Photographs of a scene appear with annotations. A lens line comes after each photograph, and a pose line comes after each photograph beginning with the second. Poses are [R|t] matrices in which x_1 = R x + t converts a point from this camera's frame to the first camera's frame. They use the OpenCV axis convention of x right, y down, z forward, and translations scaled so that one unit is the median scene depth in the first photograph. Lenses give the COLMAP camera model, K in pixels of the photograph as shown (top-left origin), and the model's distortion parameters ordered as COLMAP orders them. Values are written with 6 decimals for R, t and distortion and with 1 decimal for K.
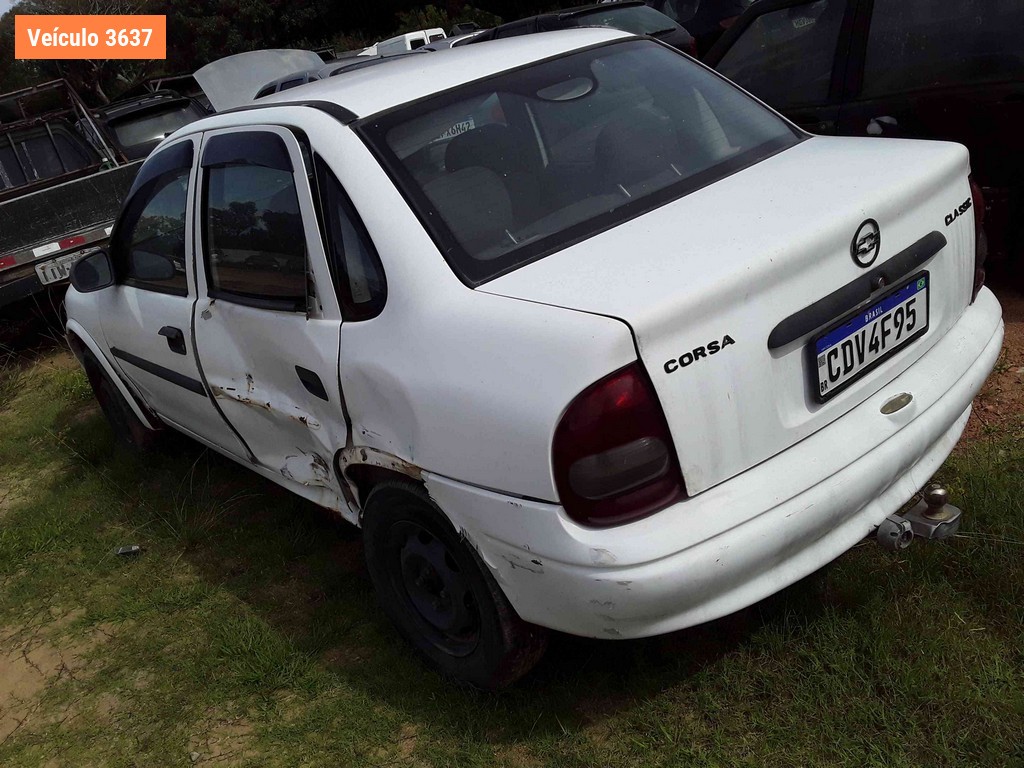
lens RADIAL K [[948.7, 0, 512.0], [0, 948.7, 384.0], [0, 0, 1]] dist [0.092962, -0.193614]
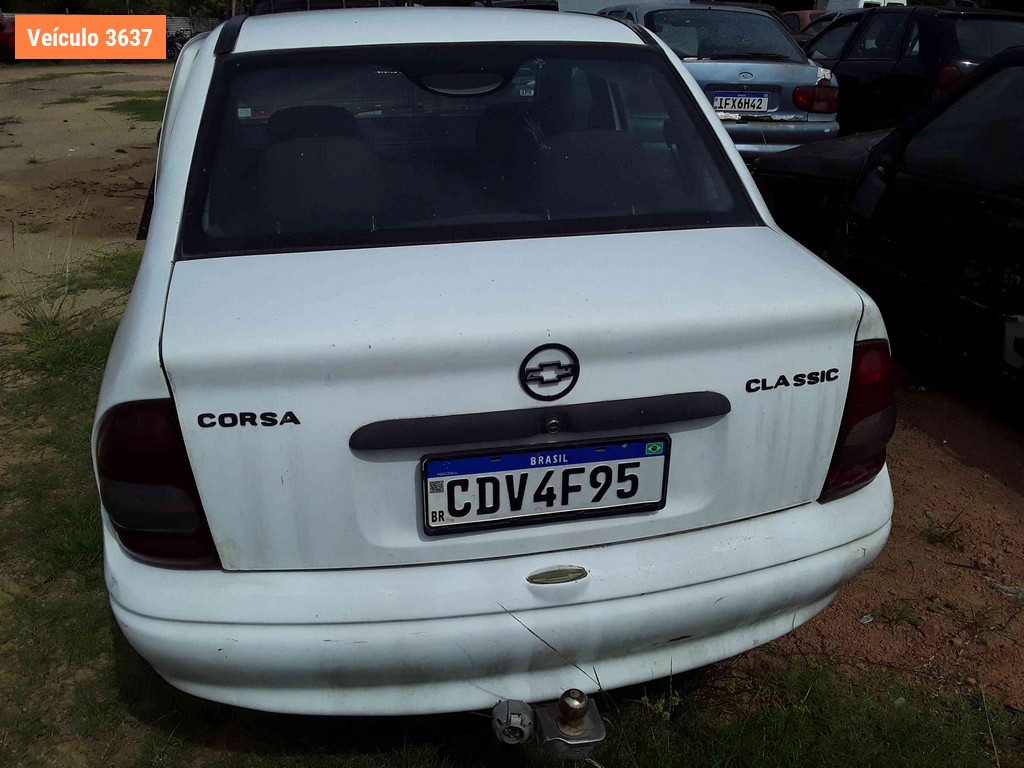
lens RADIAL K [[948.7, 0, 512.0], [0, 948.7, 384.0], [0, 0, 1]] dist [0.092962, -0.193614]
pose [[0.866107, 0.368153, -0.338116, 0.600948], [-0.346083, 0.929730, 0.125809, -0.221620], [0.360673, 0.008052, 0.932657, 0.264401]]
